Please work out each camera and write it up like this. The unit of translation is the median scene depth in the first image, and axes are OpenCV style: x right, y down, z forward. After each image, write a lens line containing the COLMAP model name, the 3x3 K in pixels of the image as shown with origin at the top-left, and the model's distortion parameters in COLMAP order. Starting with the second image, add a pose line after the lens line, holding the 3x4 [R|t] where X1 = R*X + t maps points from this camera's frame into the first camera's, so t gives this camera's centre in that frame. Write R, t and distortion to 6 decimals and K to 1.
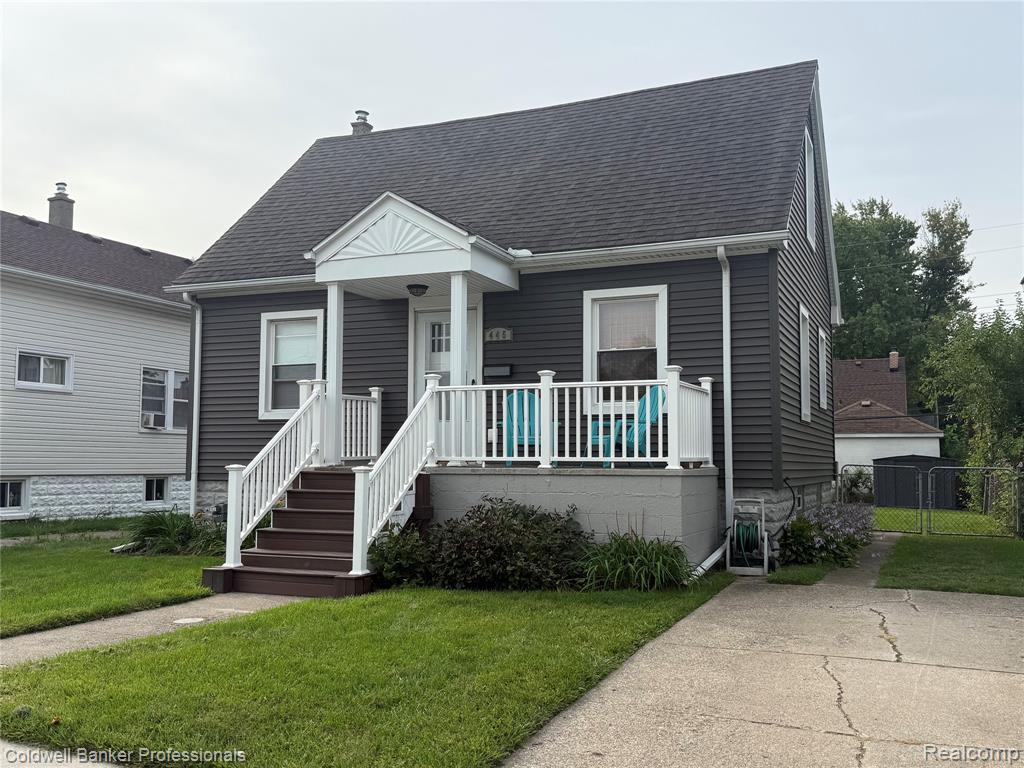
lens RADIAL K [[967.2, 0, 512.5], [0, 967.2, 384.2], [0, 0, 1]] dist [0.120697, 0.000000]
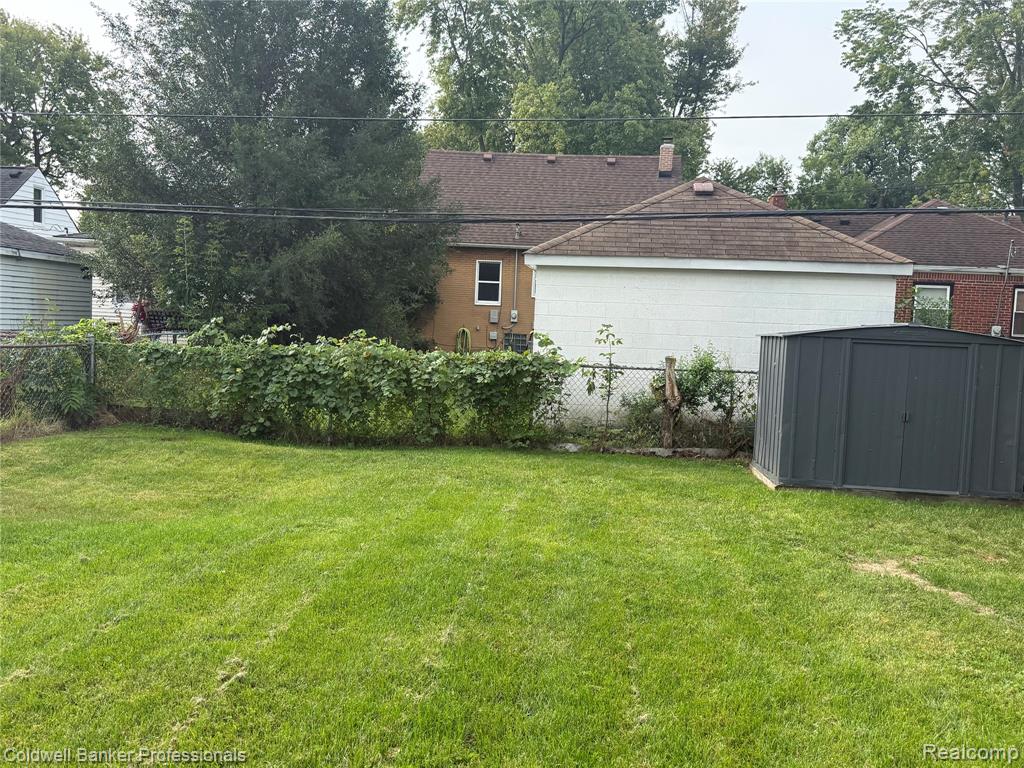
lens RADIAL K [[967.2, 0, 511.9], [0, 967.2, 382.3], [0, 0, 1]] dist [0.120697, 0.000000]
pose [[0.950944, 0.023421, 0.308474, 0.092654], [-0.070718, 0.987186, 0.143050, 0.026166], [-0.301170, -0.157847, 0.940415, 0.357913]]
